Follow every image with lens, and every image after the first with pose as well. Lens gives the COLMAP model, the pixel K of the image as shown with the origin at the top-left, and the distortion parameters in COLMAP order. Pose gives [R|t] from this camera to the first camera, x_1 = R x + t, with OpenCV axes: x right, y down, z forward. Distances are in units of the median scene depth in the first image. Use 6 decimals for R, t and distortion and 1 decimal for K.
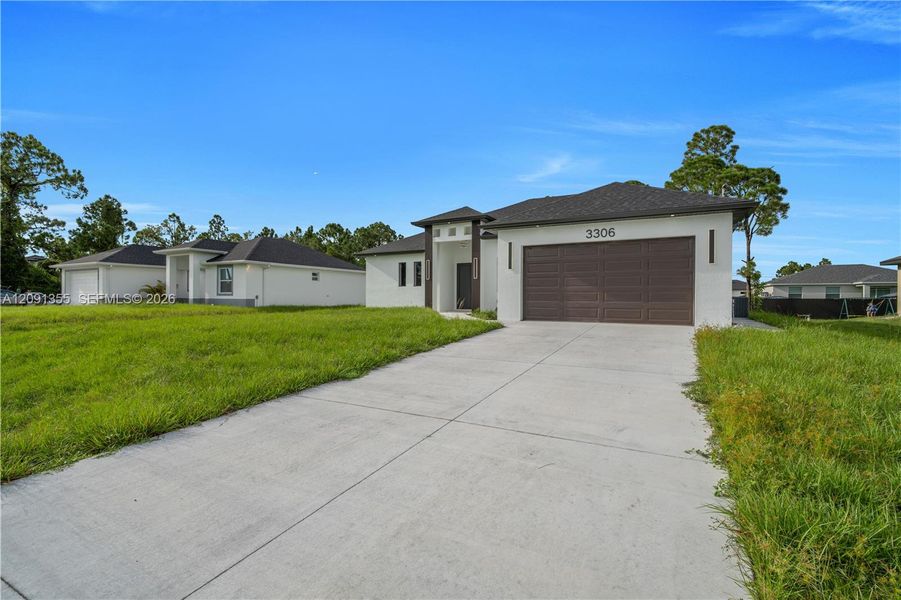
lens RADIAL K [[414.4, 0, 457.5], [0, 414.4, 300.3], [0, 0, 1]] dist [0.012928, -0.000020]
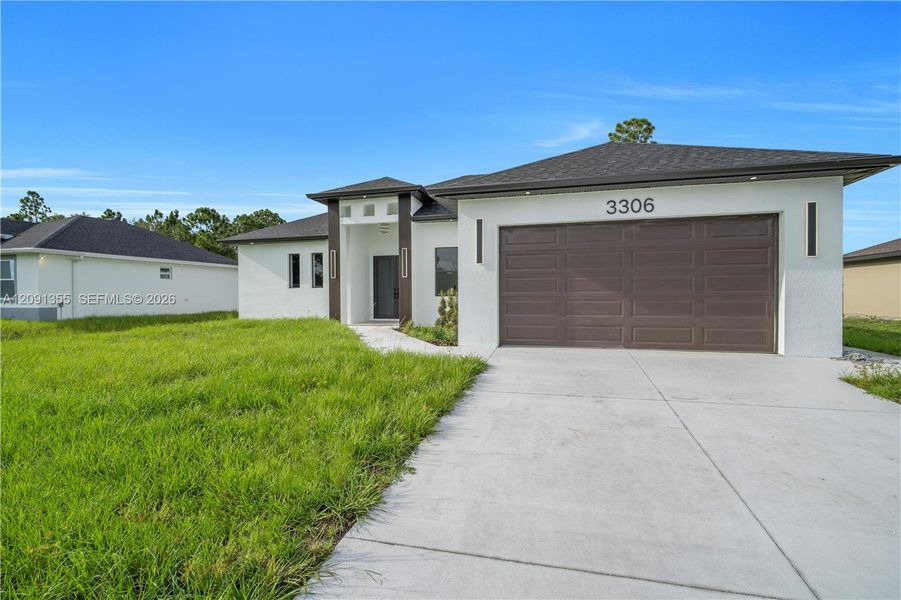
lens RADIAL K [[420.7, 0, 450.5], [0, 420.7, 300.0], [0, 0, 1]] dist [-0.001672, -0.000552]
pose [[0.975704, -0.010271, 0.218850, -0.031488], [0.008991, 0.999936, 0.006841, -0.015787], [-0.218907, -0.004707, 0.975734, 0.249052]]
